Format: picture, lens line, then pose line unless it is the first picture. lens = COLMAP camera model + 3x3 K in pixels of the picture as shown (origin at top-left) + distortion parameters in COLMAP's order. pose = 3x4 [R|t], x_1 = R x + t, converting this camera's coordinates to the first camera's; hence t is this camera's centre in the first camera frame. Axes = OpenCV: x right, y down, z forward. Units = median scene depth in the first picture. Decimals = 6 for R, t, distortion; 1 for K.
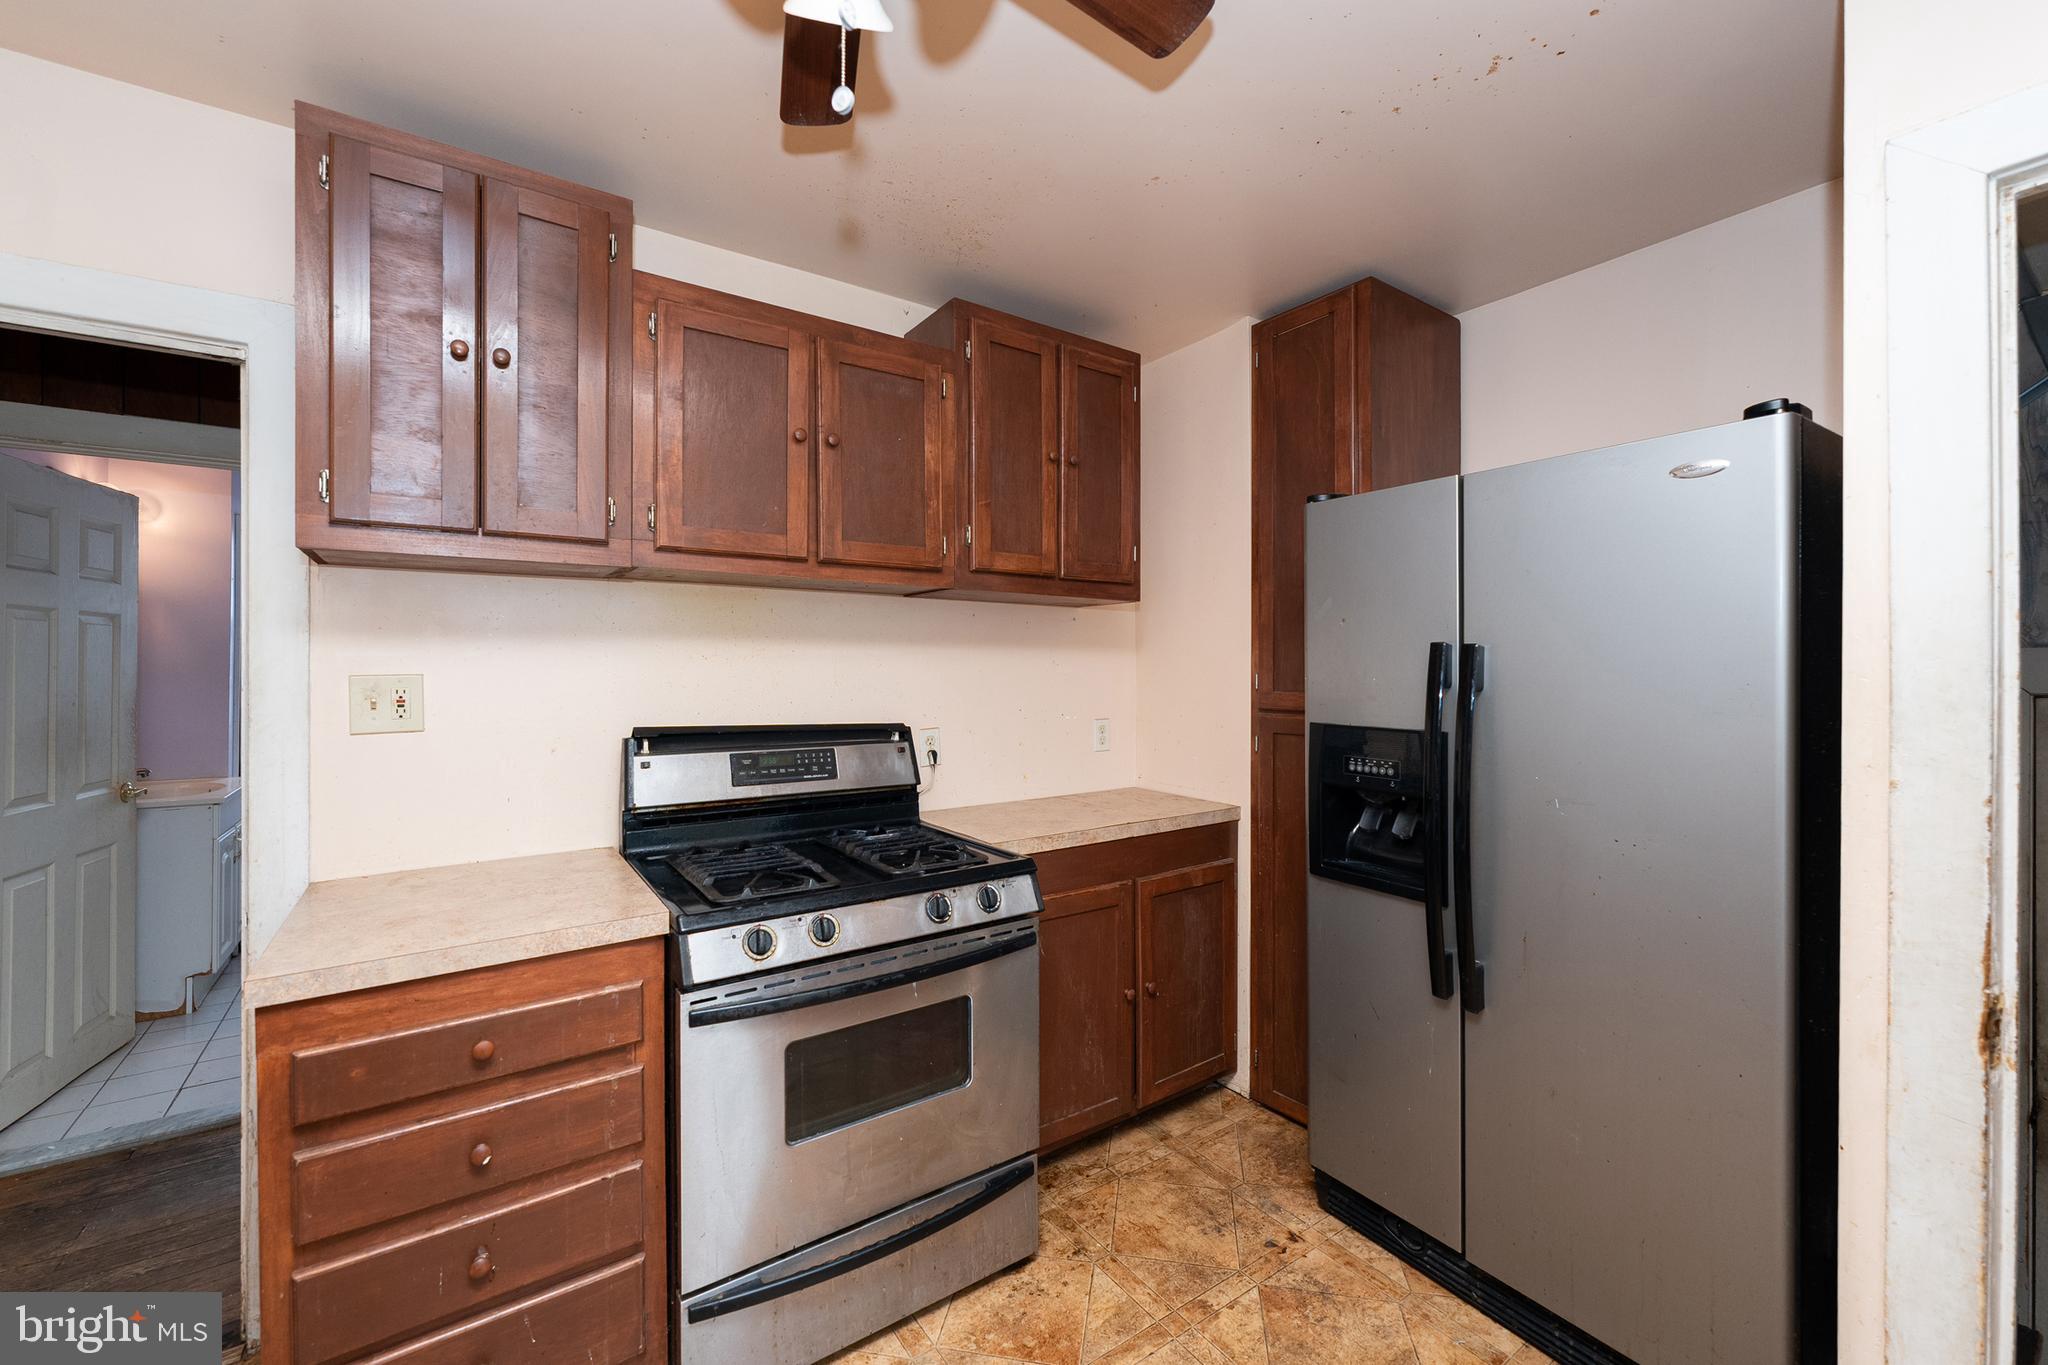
lens RADIAL K [[846.3, 0, 1021.1], [0, 846.3, 660.9], [0, 0, 1]] dist [-0.004169, -0.000274]
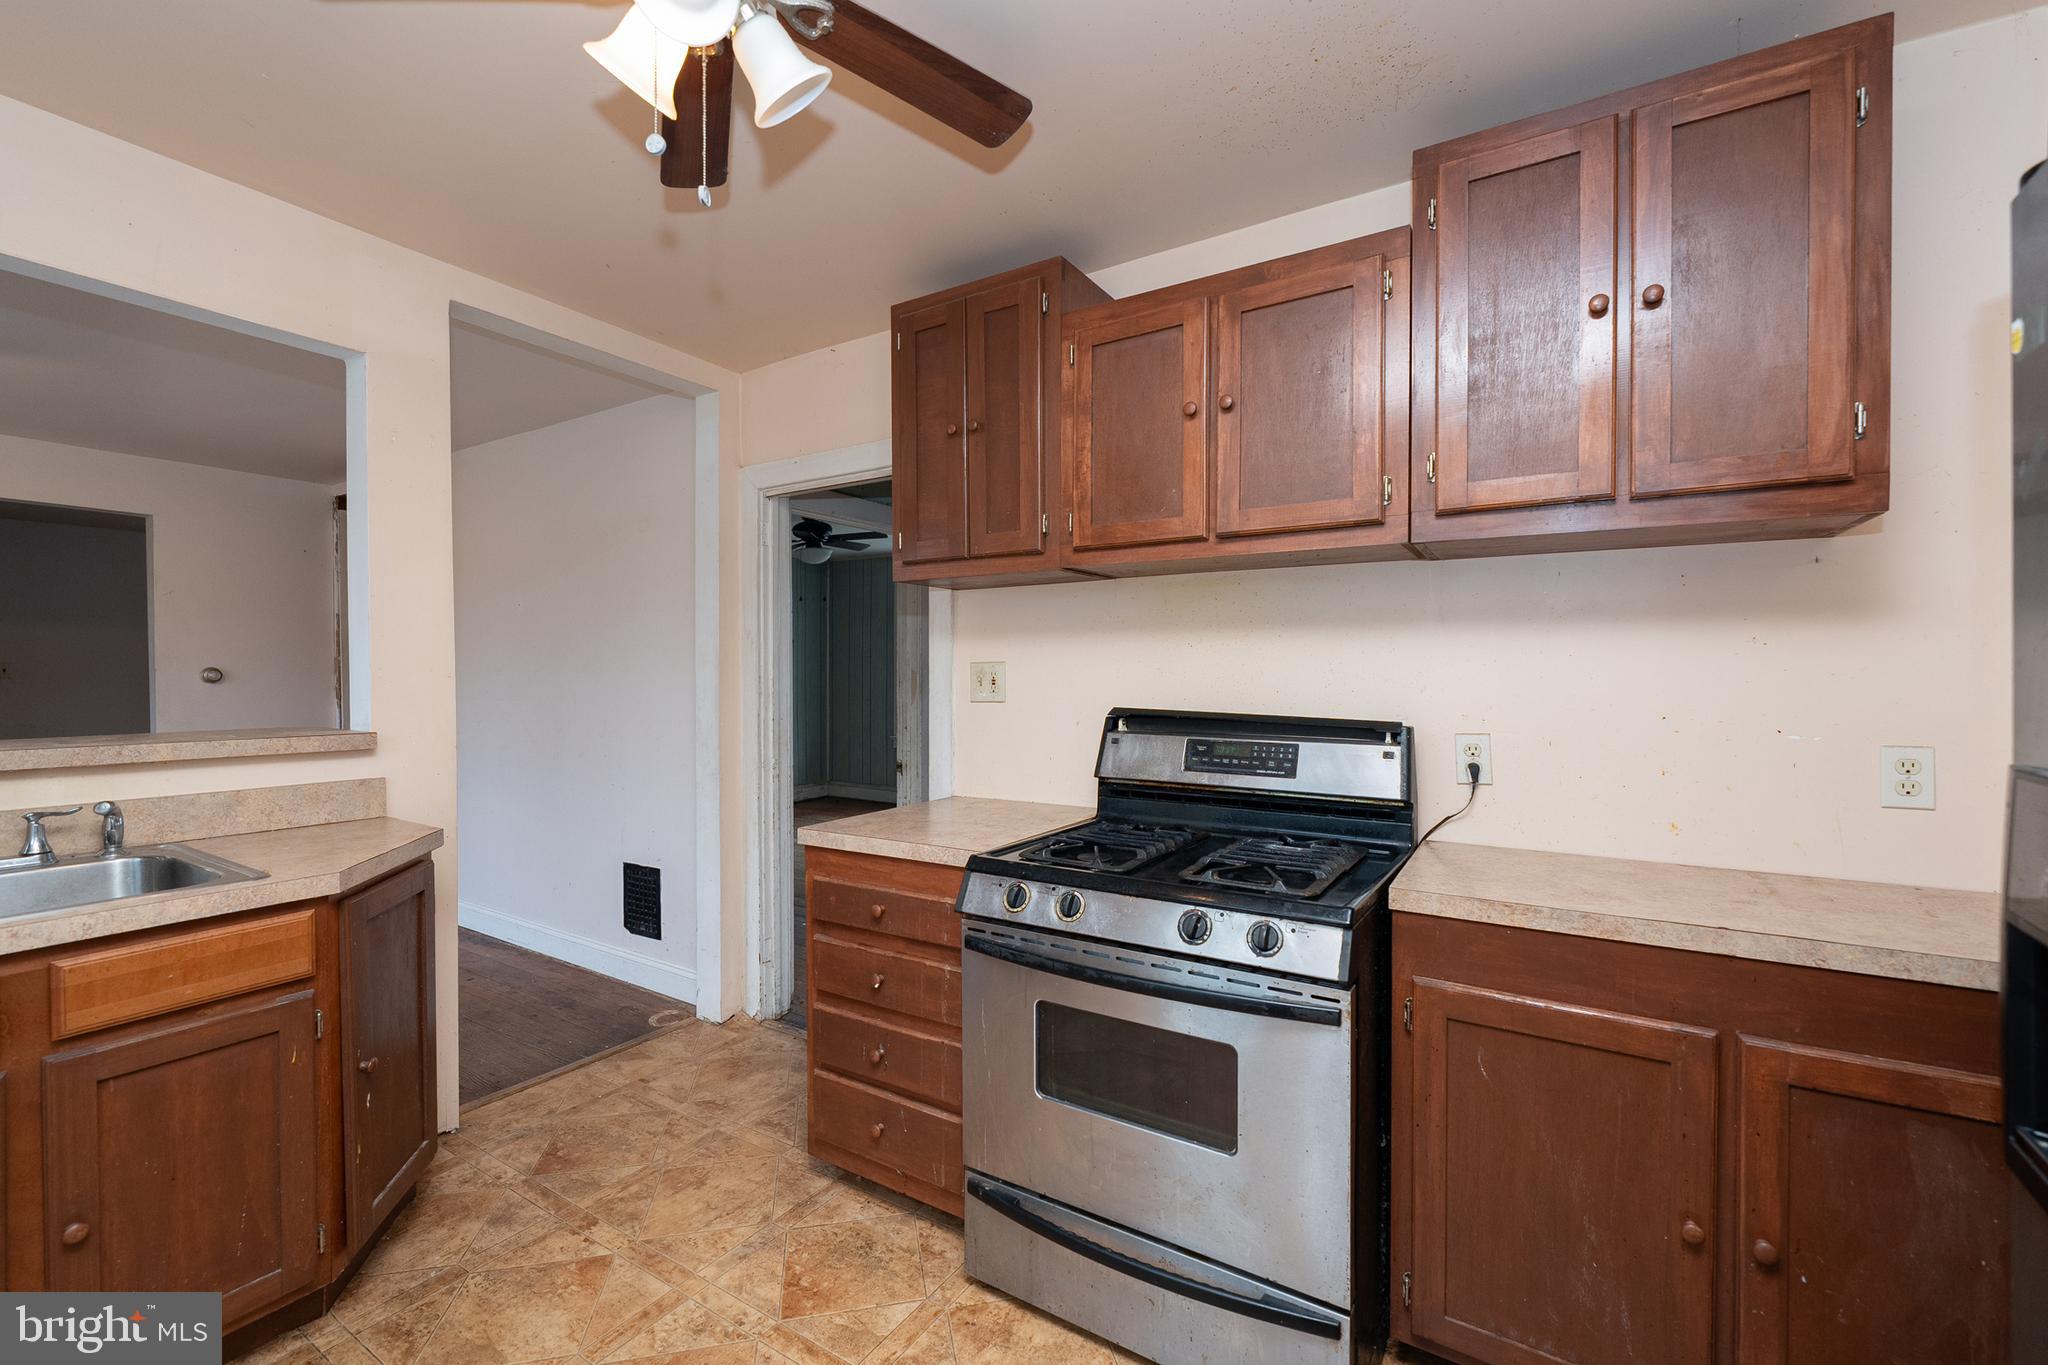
lens RADIAL K [[846.3, 0, 1054.3], [0, 846.3, 683.4], [0, 0, 1]] dist [-0.004169, -0.000274]
pose [[0.383707, 0.009648, -0.923405, 0.545505], [0.005934, 0.999899, 0.012913, 0.029505], [0.923436, -0.010434, 0.383611, 0.467240]]
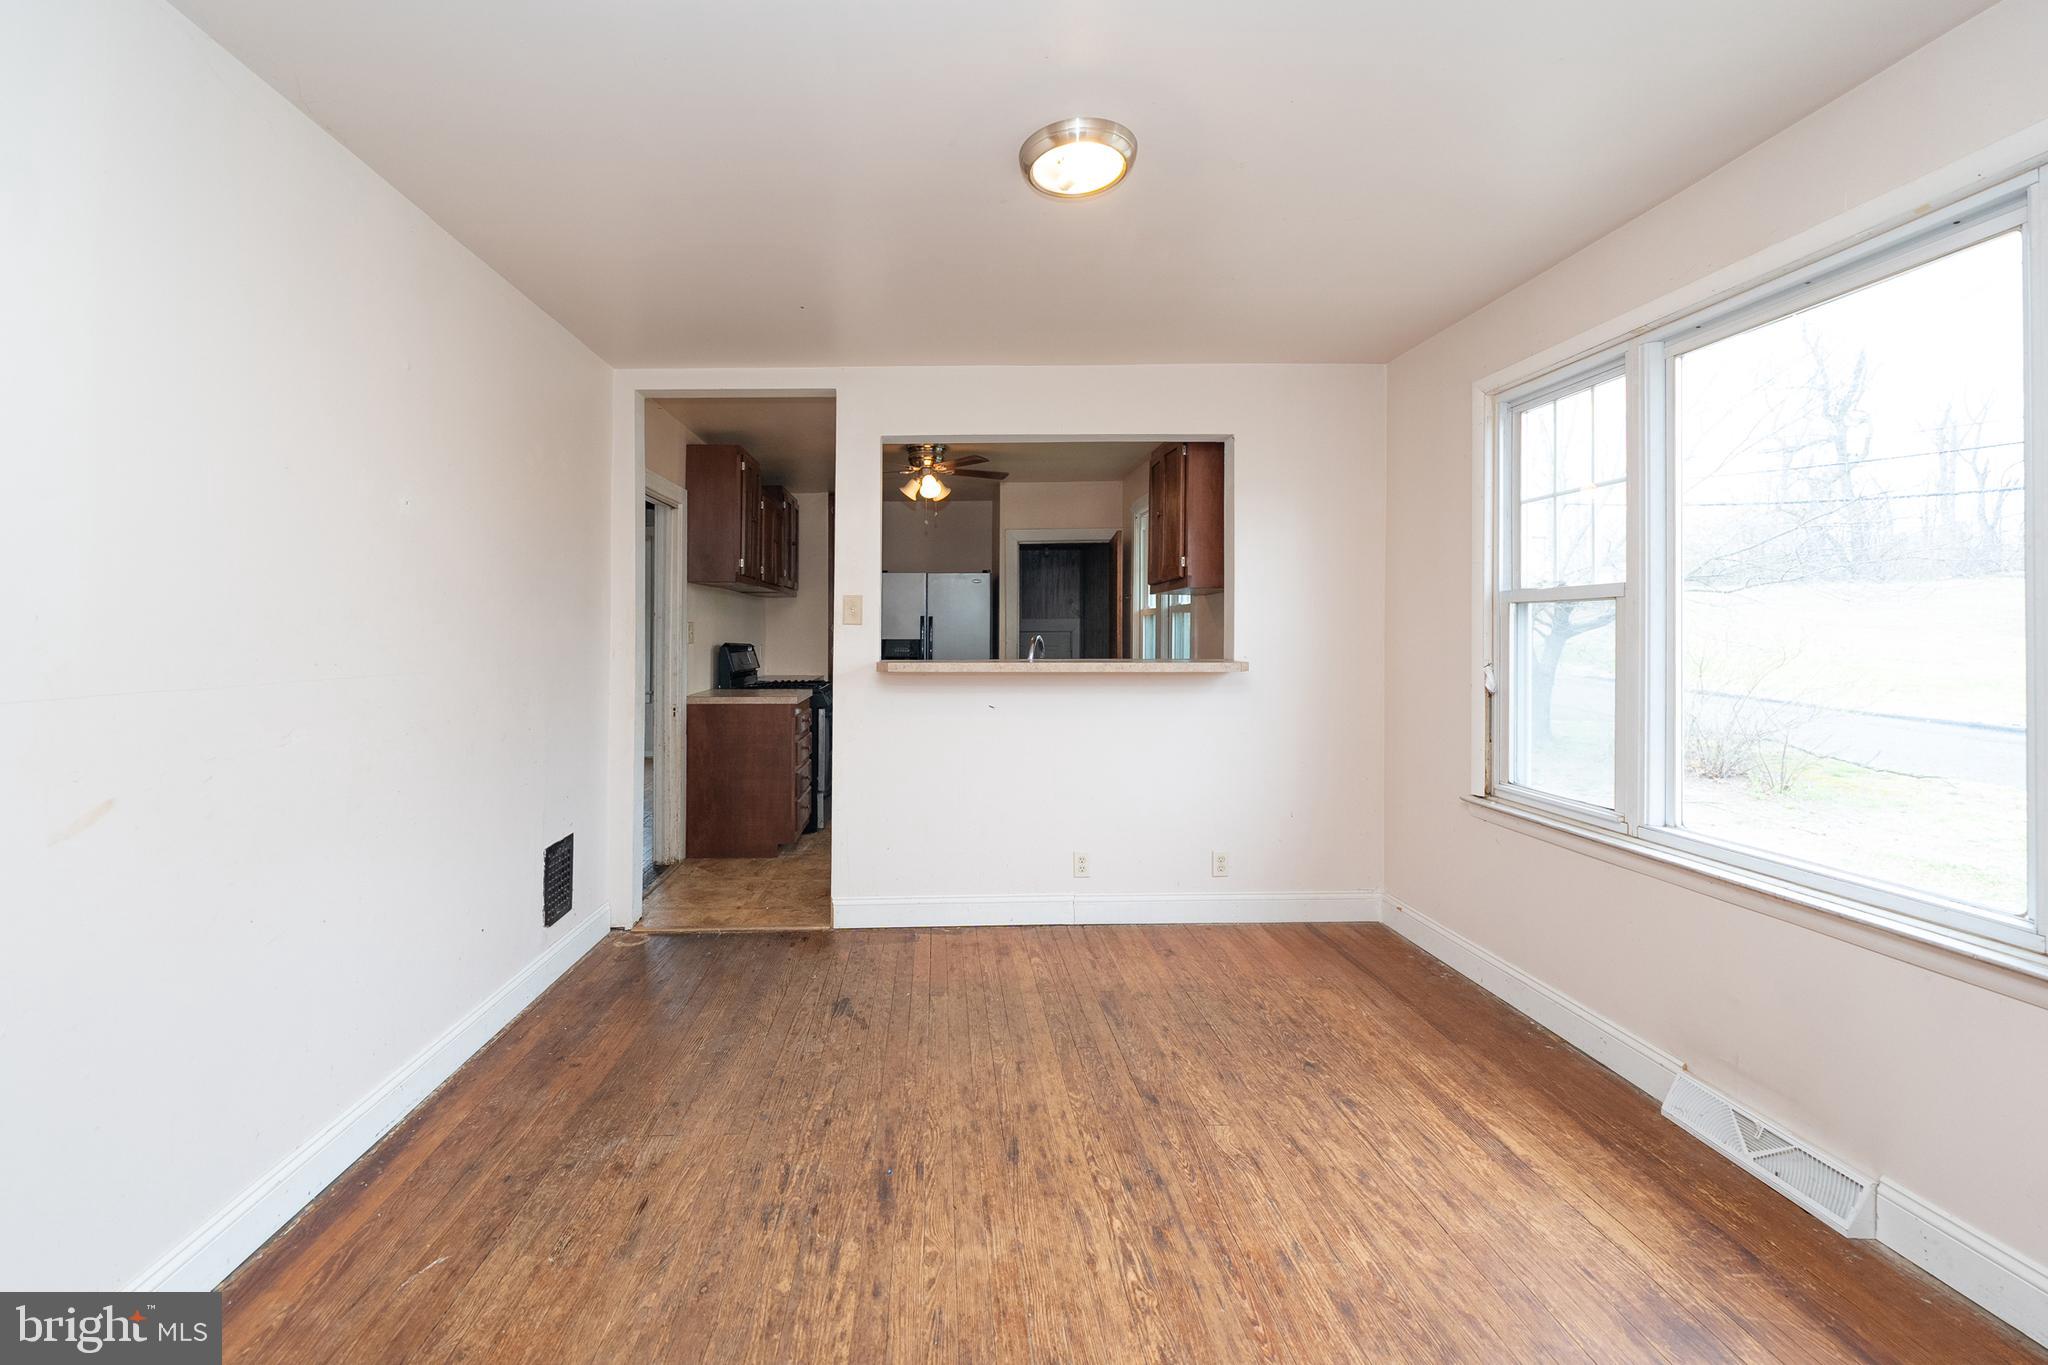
lens RADIAL K [[846.3, 0, 977.3], [0, 846.3, 629.9], [0, 0, 1]] dist [-0.004169, -0.000274]
pose [[0.551149, -0.003242, 0.834401, -1.855046], [0.004064, 0.999991, 0.001201, 0.032331], [-0.834397, 0.002729, 0.551157, -0.928408]]
